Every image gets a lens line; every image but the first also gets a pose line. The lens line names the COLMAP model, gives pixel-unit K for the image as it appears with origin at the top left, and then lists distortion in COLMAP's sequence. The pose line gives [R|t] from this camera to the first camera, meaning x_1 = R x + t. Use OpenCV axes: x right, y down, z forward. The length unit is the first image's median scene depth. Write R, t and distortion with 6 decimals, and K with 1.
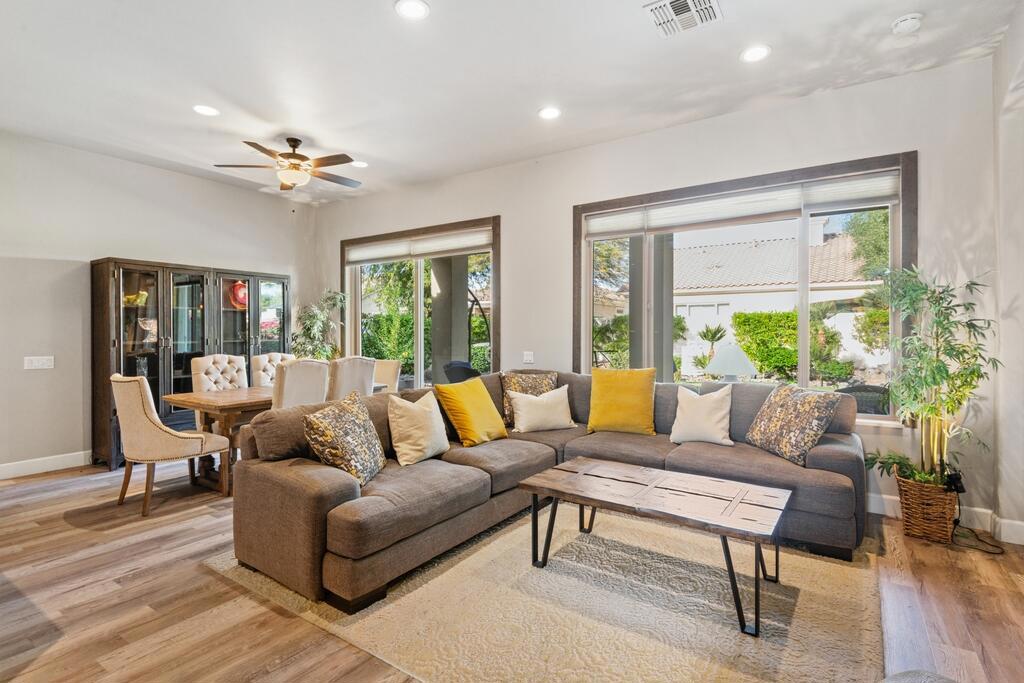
lens RADIAL K [[495.4, 0, 512.0], [0, 495.4, 341.5], [0, 0, 1]] dist [0.002639, -0.000418]
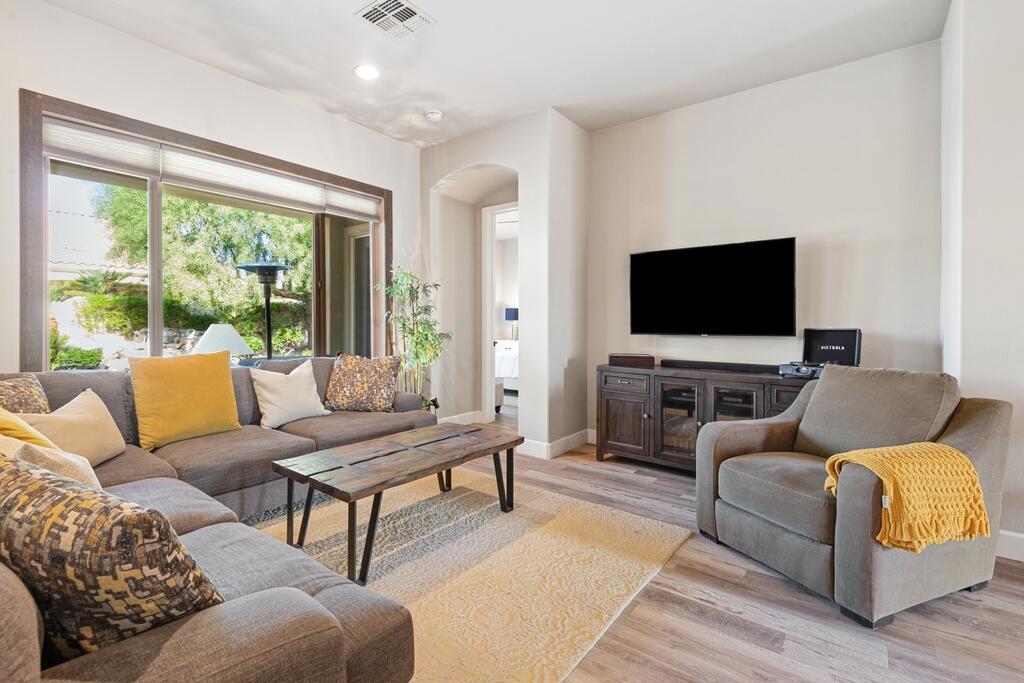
lens RADIAL K [[463.2, 0, 512.0], [0, 463.2, 331.5], [0, 0, 1]] dist [-0.001319, -0.000396]
pose [[0.070496, -0.018929, 0.997332, -0.390013], [0.014390, 0.999735, 0.017957, 0.012405], [-0.997408, 0.013086, 0.070749, 0.388875]]
